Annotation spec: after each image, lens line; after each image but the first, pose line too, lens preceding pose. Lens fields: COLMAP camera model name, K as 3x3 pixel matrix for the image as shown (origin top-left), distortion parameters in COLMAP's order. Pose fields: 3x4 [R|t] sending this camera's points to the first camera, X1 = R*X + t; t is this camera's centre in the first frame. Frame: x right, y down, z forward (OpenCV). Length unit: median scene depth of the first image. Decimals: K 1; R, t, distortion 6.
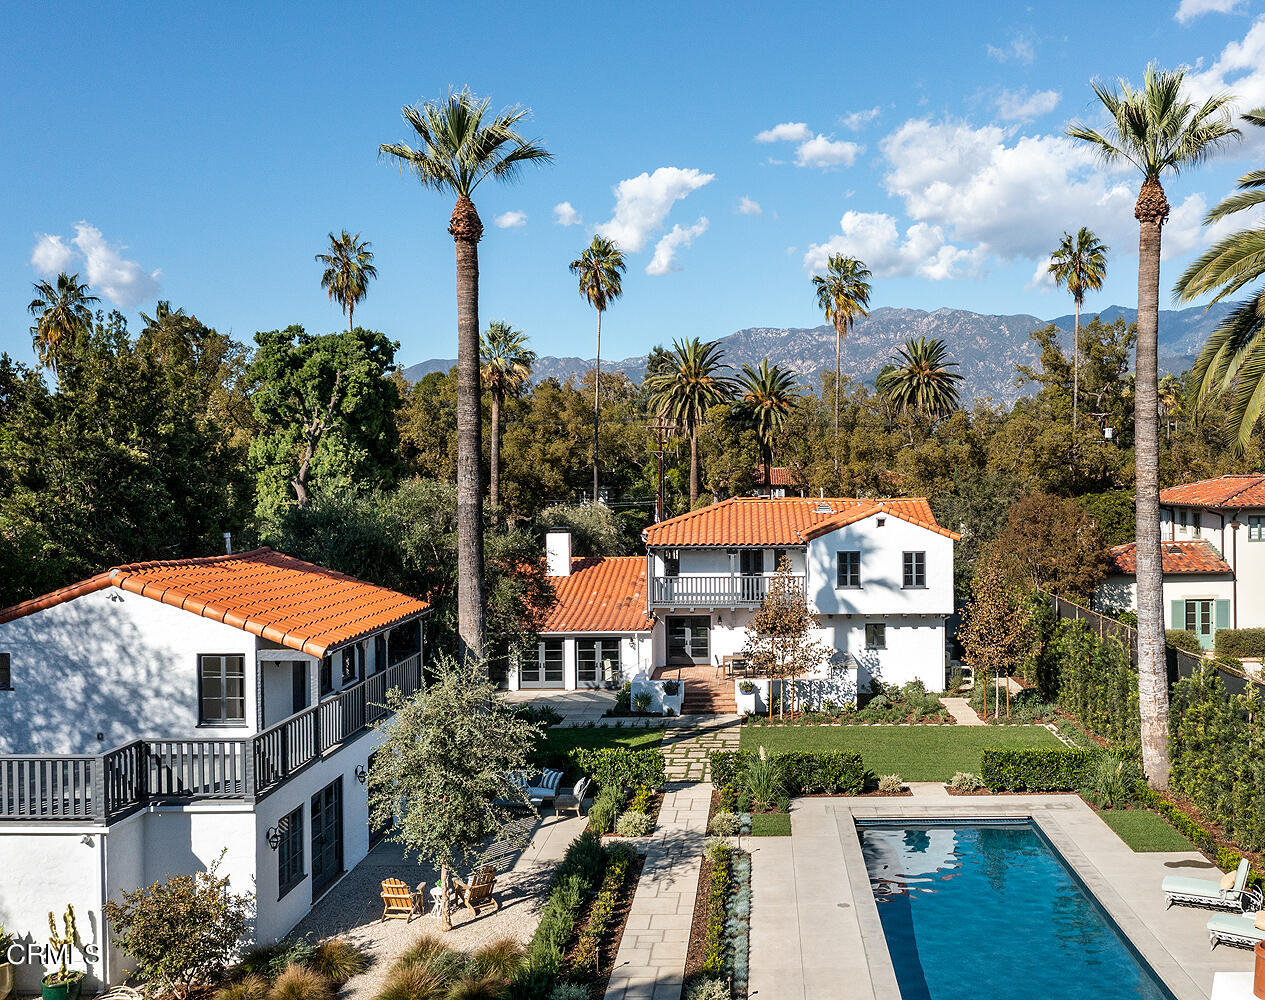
lens RADIAL K [[1251.9, 0, 632.5], [0, 1251.9, 500.0], [0, 0, 1]] dist [-0.002922, -0.012866]
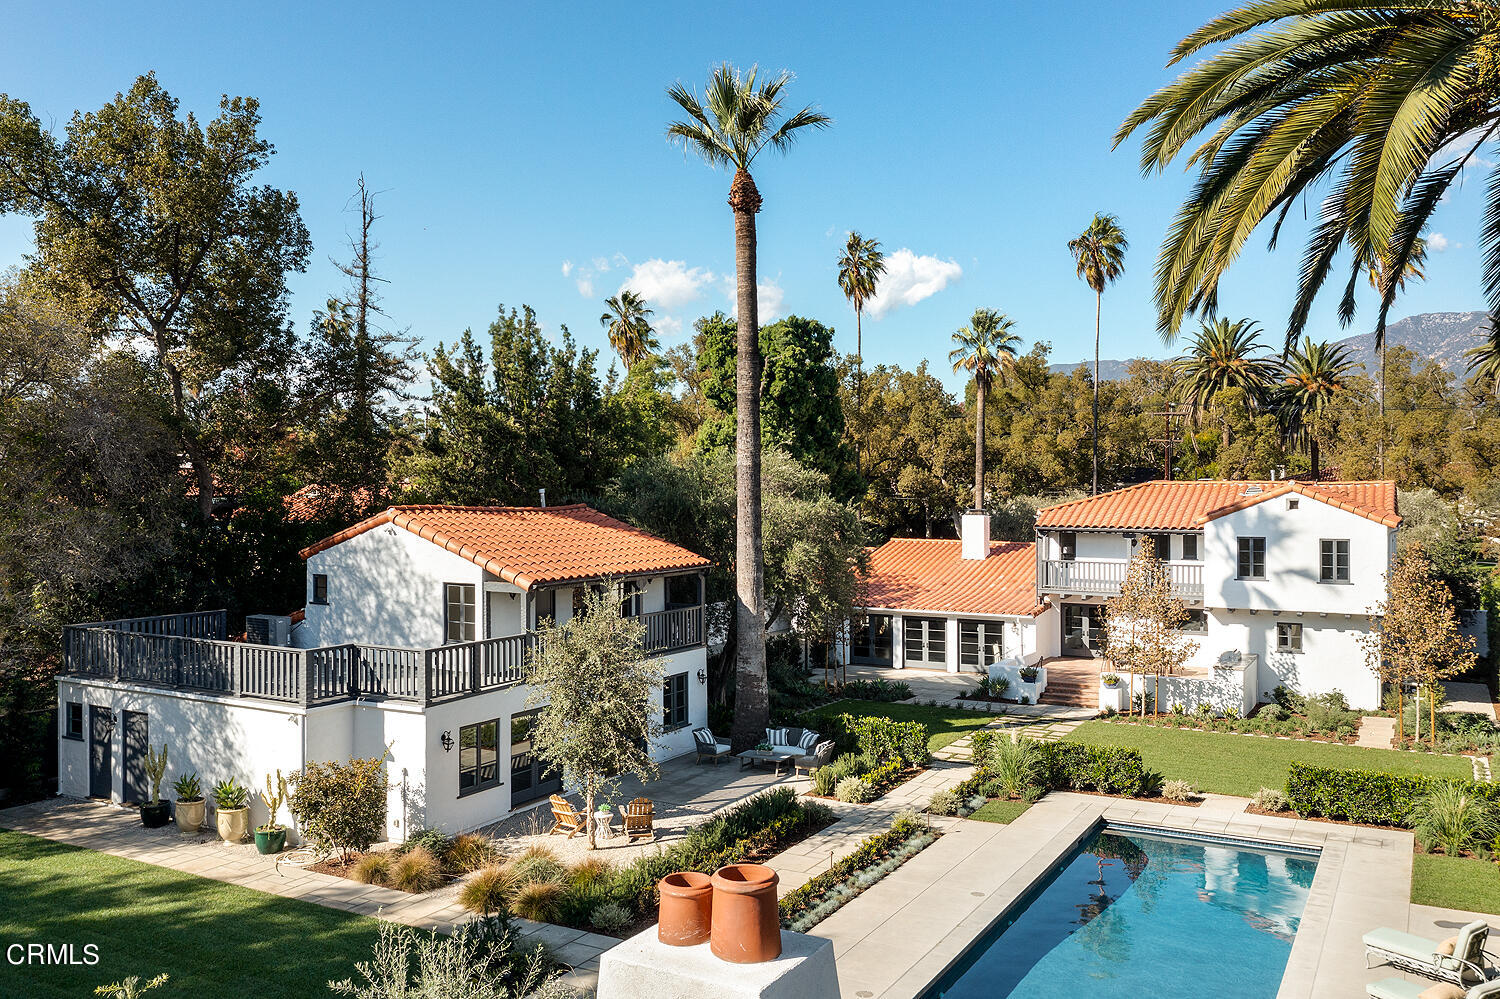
lens RADIAL K [[1225.3, 0, 729.1], [0, 1225.3, 502.3], [0, 0, 1]] dist [-0.008939, 0.006957]
pose [[0.875402, 0.016458, -0.483116, 0.273911], [-0.022700, 0.999717, -0.007076, 0.032421], [0.482863, 0.017161, 0.875528, 0.084731]]
